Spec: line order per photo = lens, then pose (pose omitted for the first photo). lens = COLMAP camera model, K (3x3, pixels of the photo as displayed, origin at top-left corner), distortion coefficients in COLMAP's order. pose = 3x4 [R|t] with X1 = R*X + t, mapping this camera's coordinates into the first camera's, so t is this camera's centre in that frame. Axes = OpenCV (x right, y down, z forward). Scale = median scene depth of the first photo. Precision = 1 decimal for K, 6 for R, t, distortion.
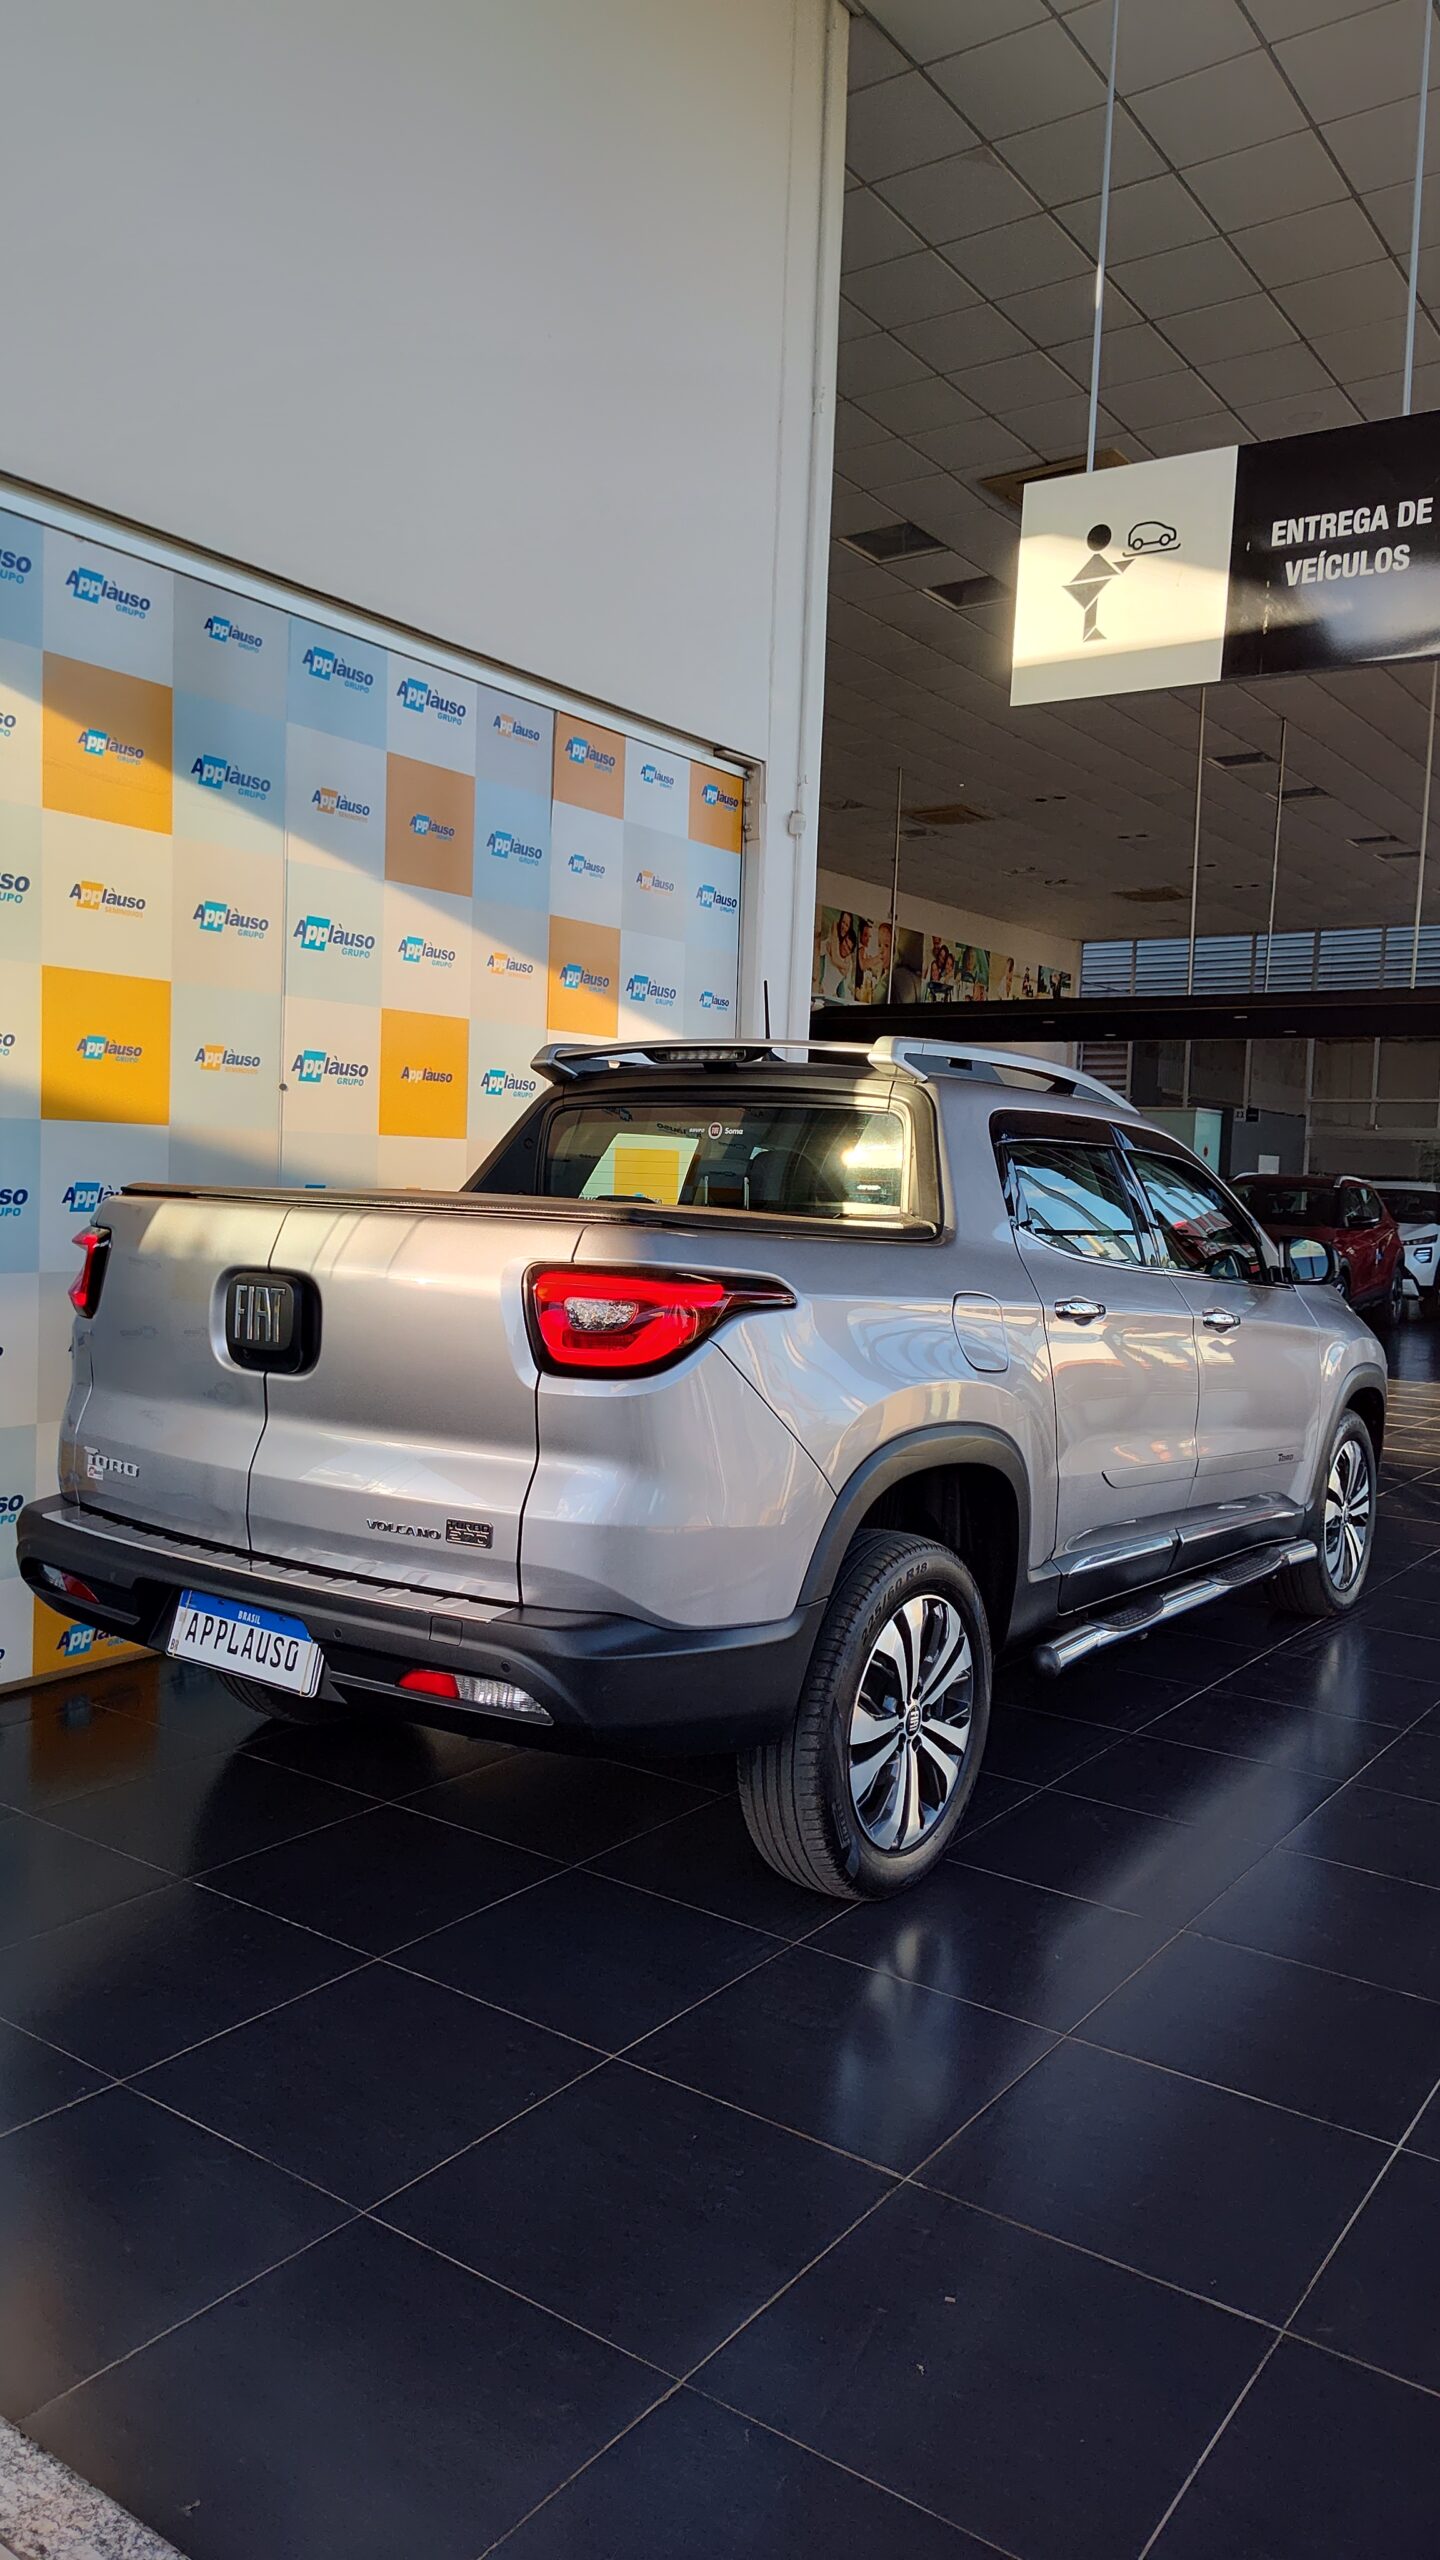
lens RADIAL K [[1774.2, 0, 733.9], [0, 1774.2, 1322.9], [0, 0, 1]] dist [0.026611, -0.024479]
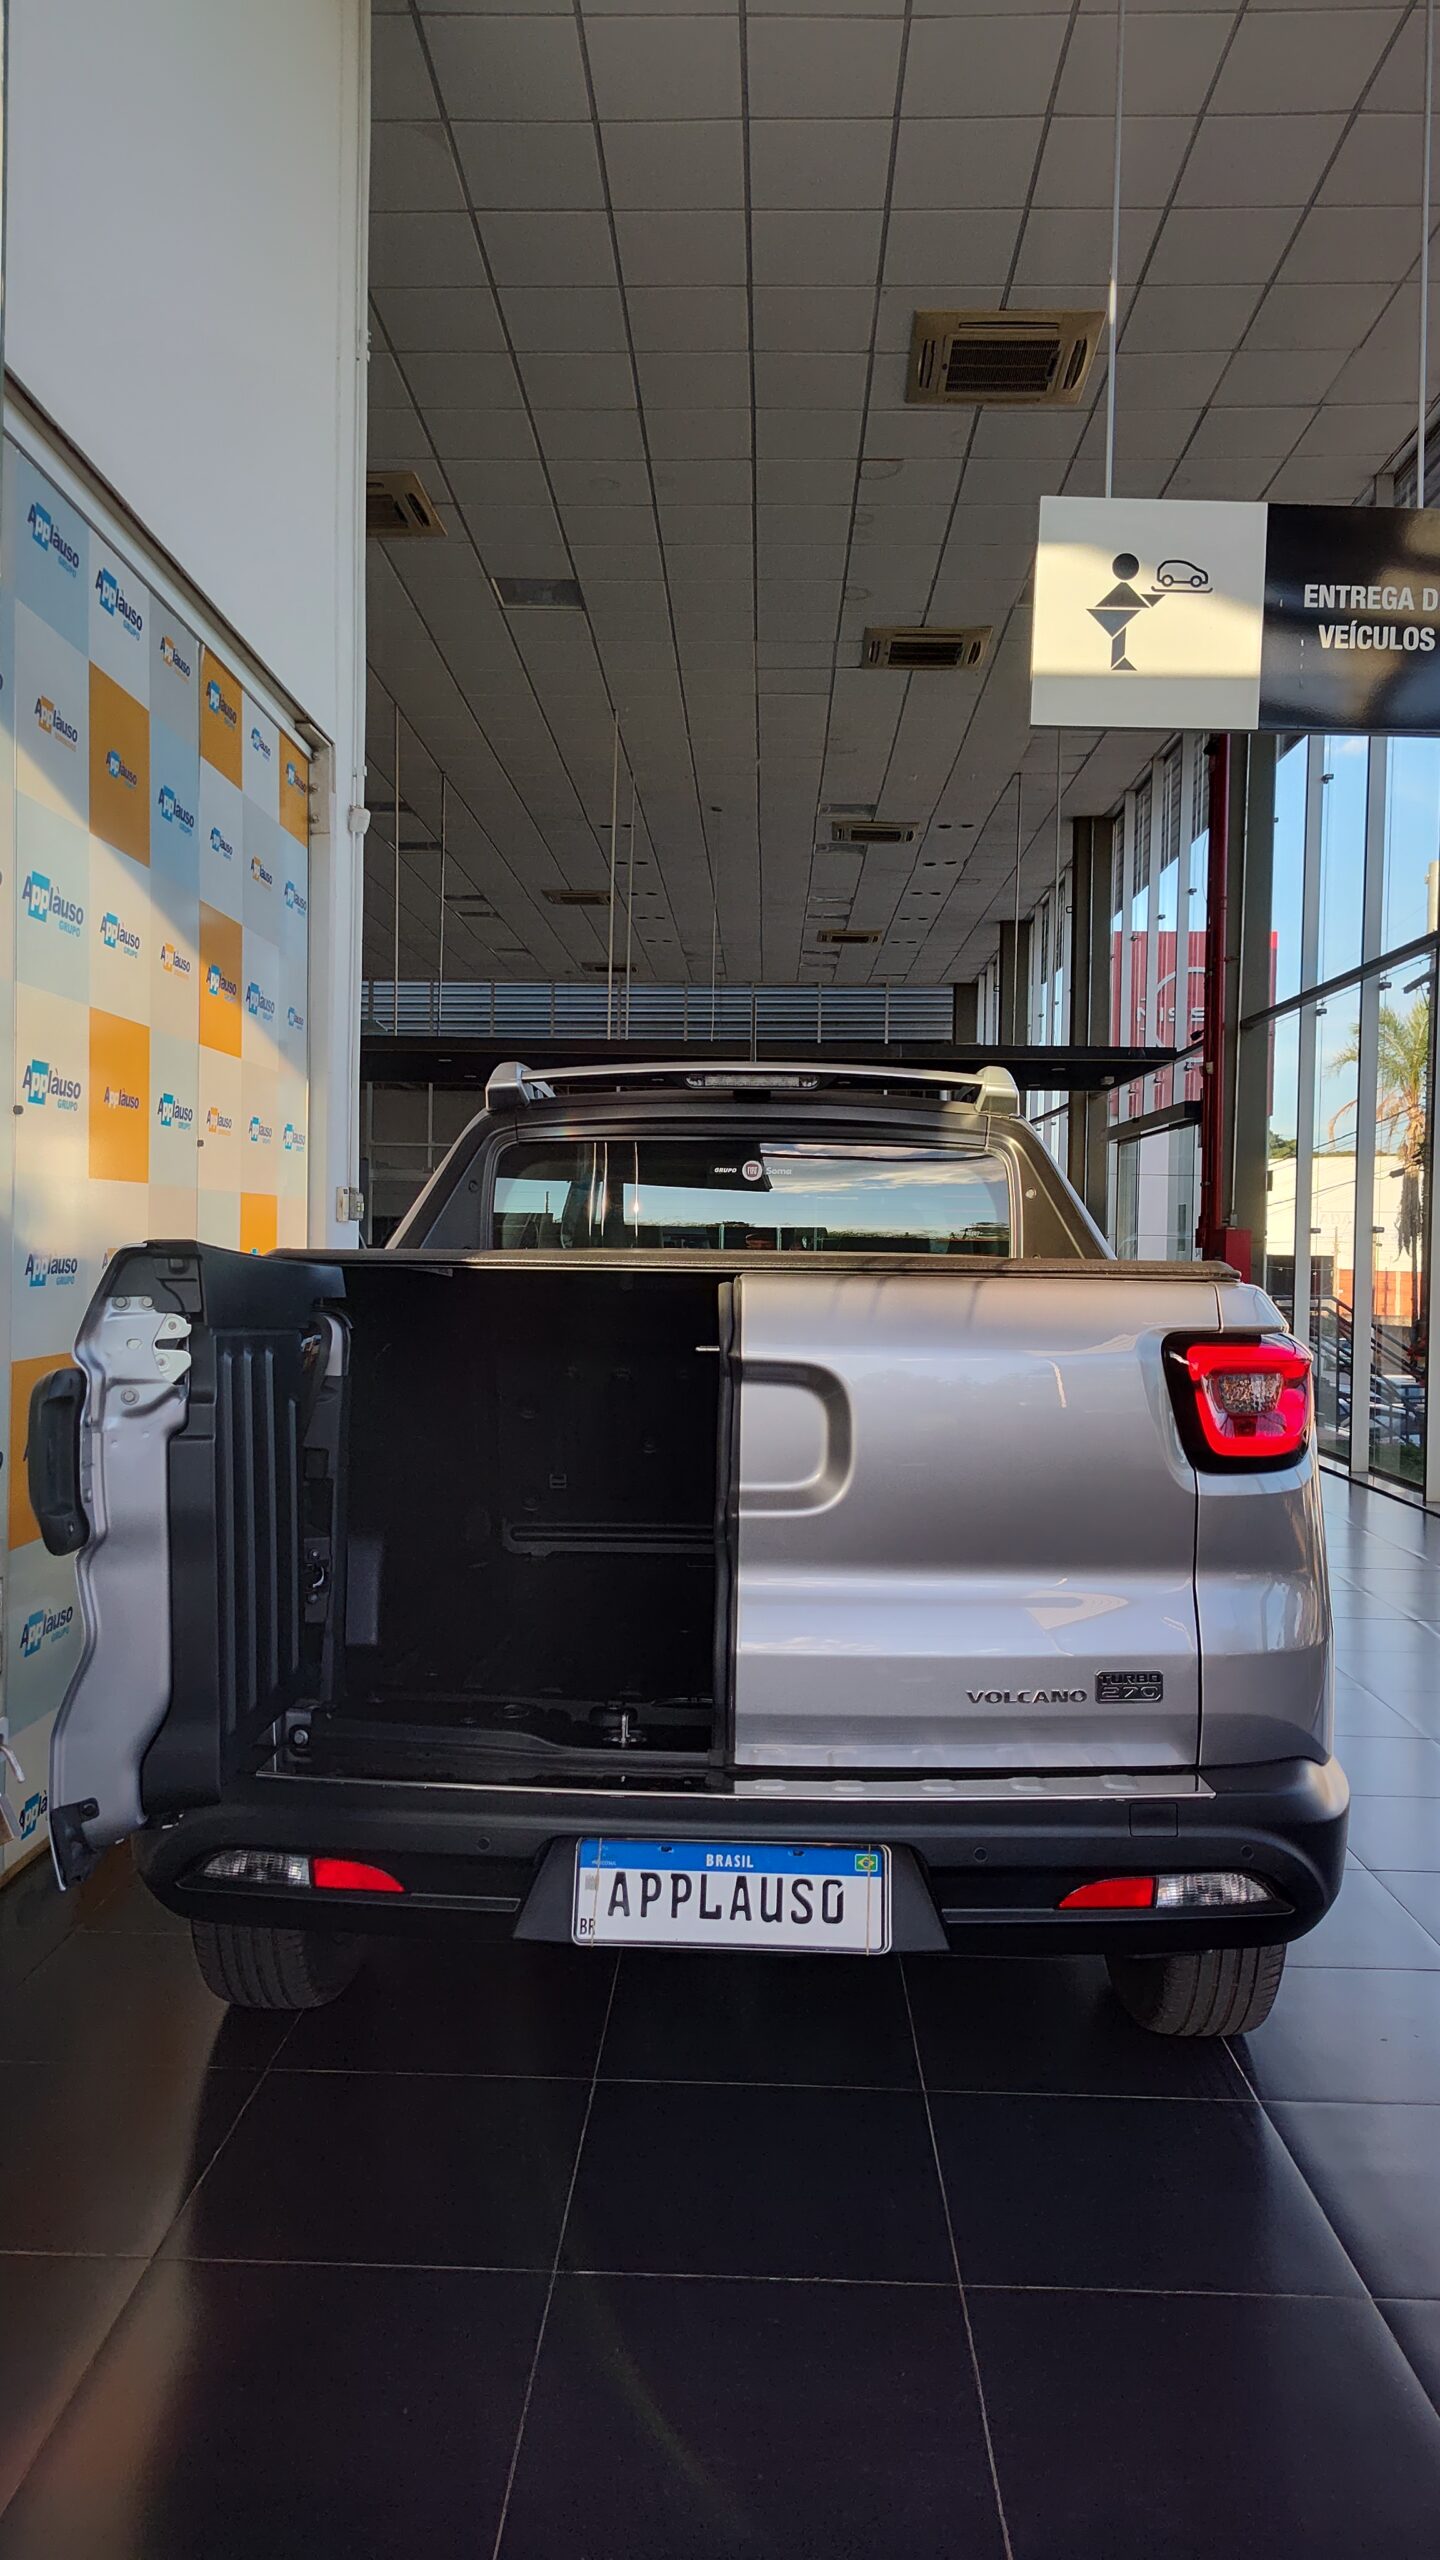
lens RADIAL K [[1774.2, 0, 726.8], [0, 1774.2, 1299.4], [0, 0, 1]] dist [0.026611, -0.024479]
pose [[0.825900, -0.039899, 0.562404, -0.551095], [0.061547, 0.997912, -0.019589, -0.034836], [-0.560448, 0.050793, 0.826631, 0.342957]]
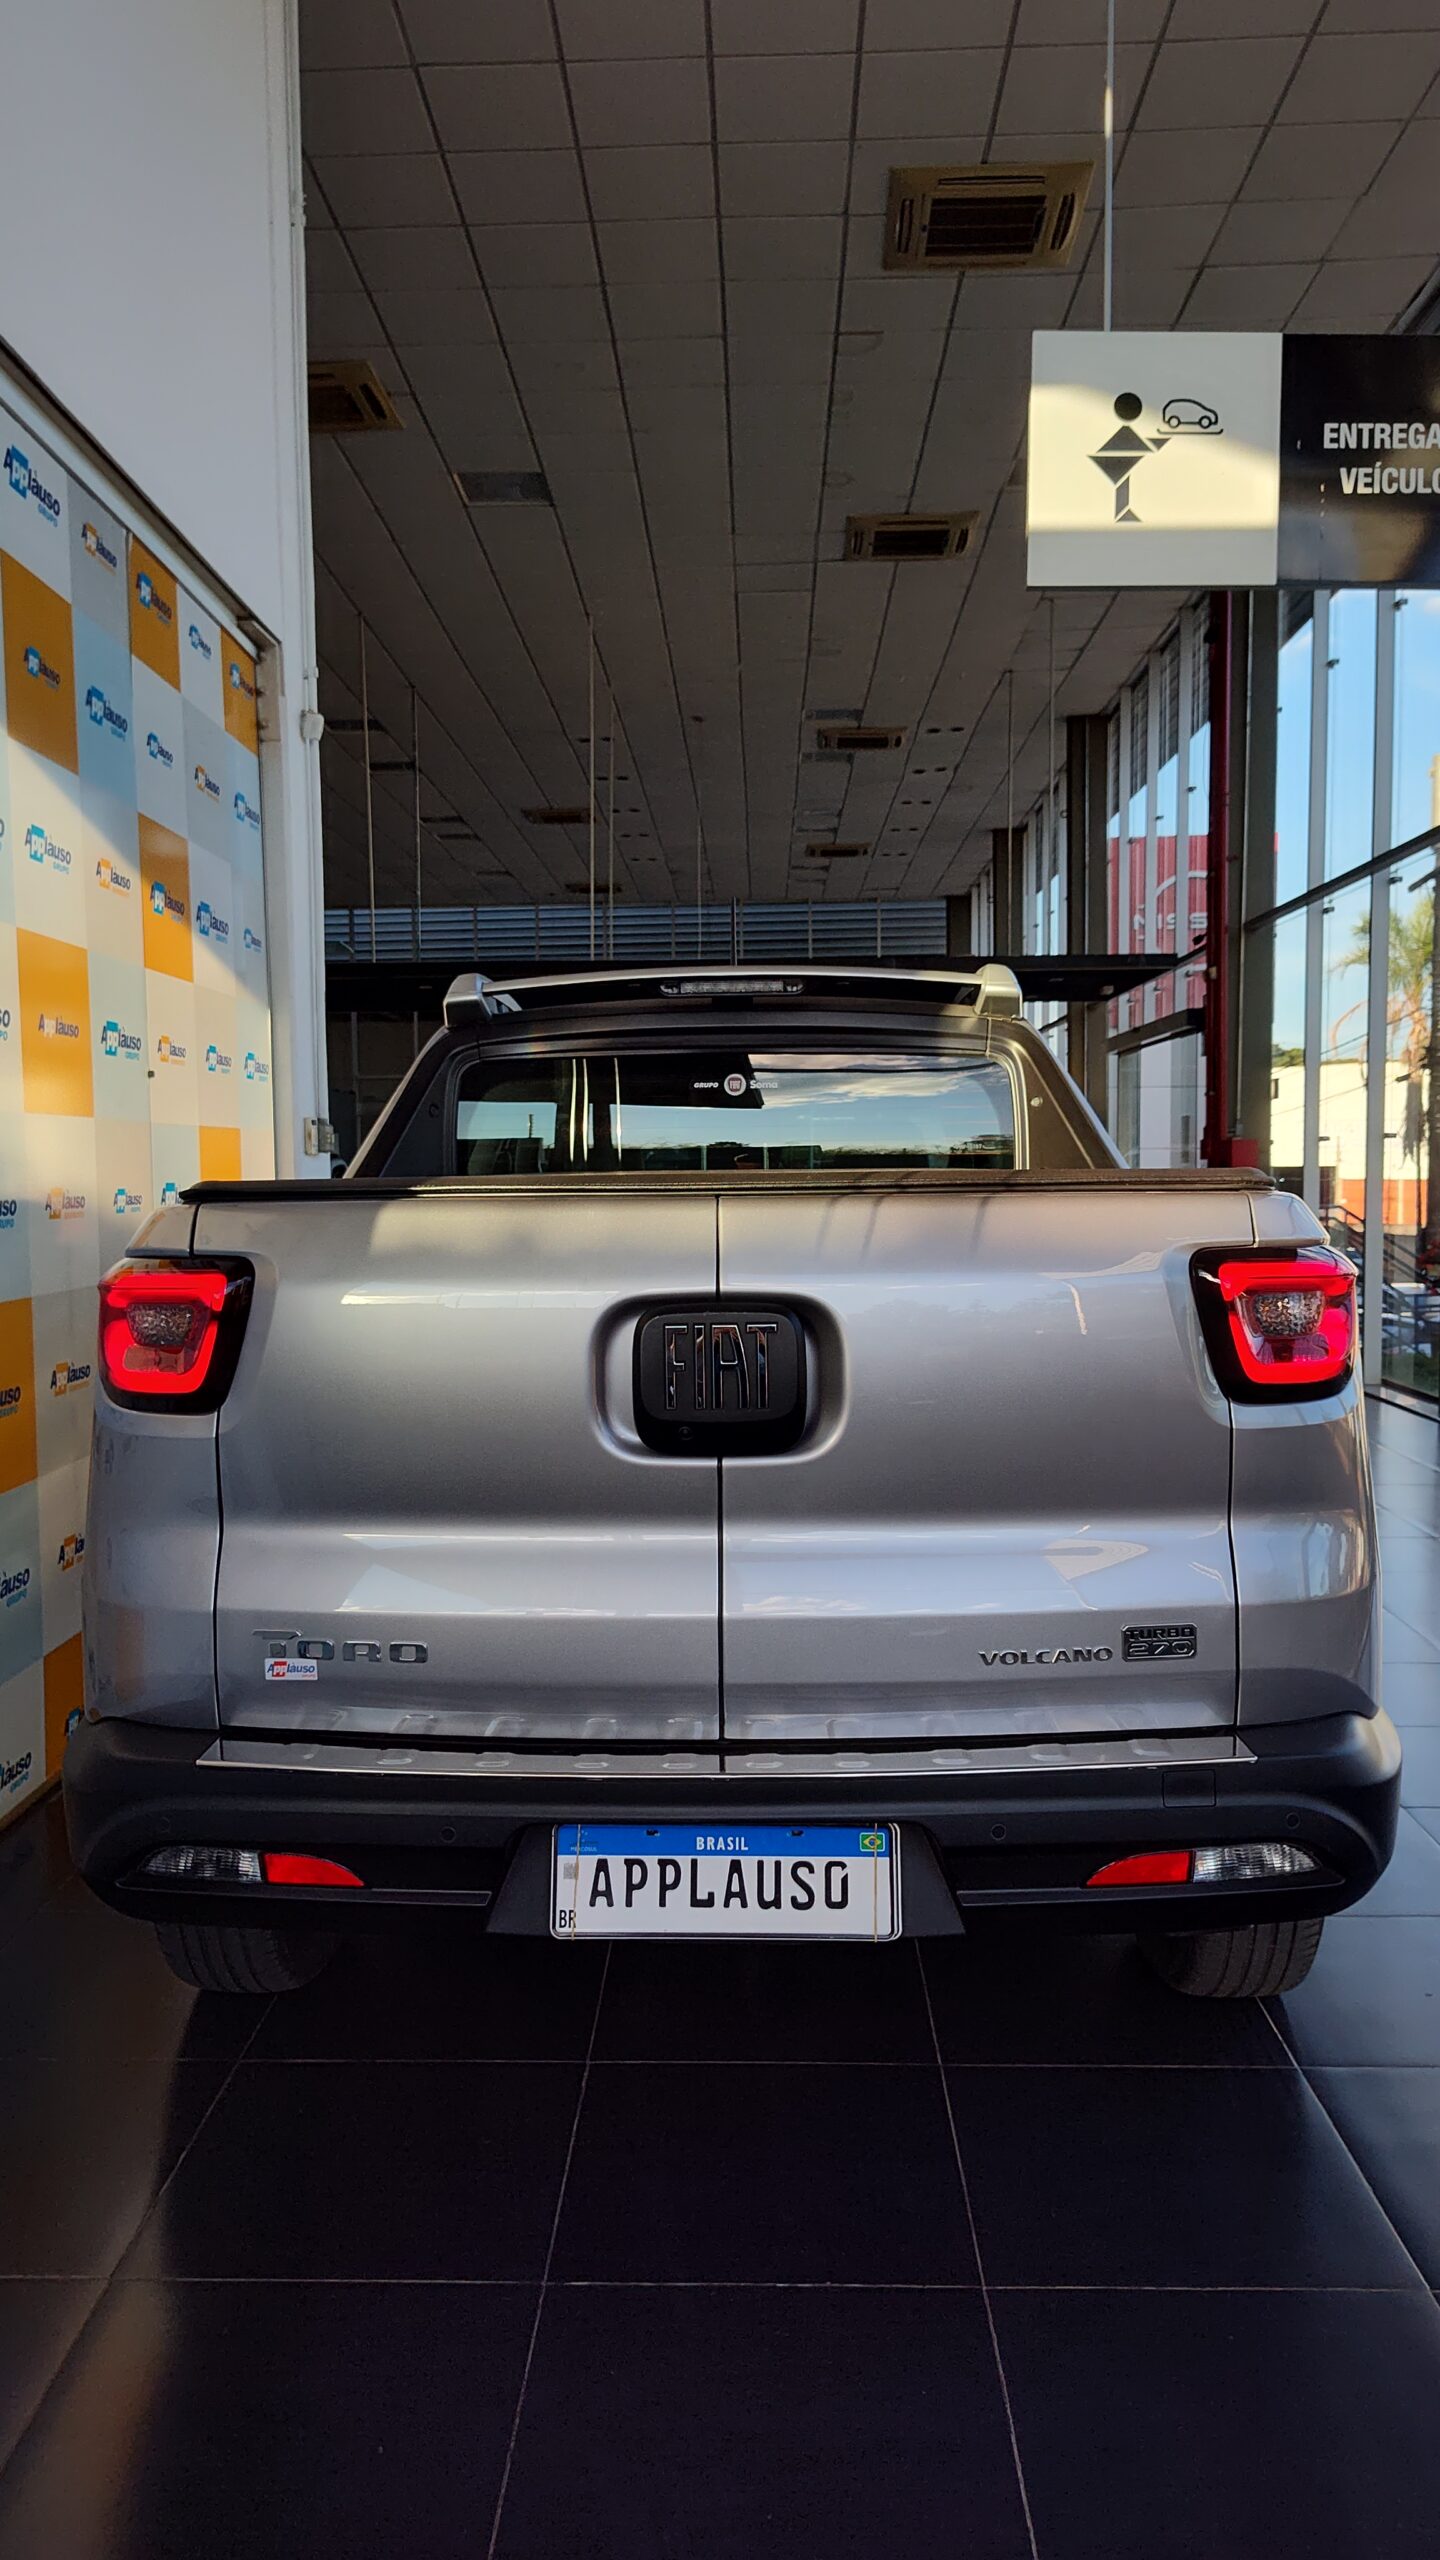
lens RADIAL K [[1774.2, 0, 726.8], [0, 1774.2, 1323.5], [0, 0, 1]] dist [0.026611, -0.024479]
pose [[0.824026, -0.092830, 0.558895, -0.509851], [0.088333, 0.995472, 0.035107, -0.035123], [-0.559624, 0.020439, 0.828495, 0.391417]]
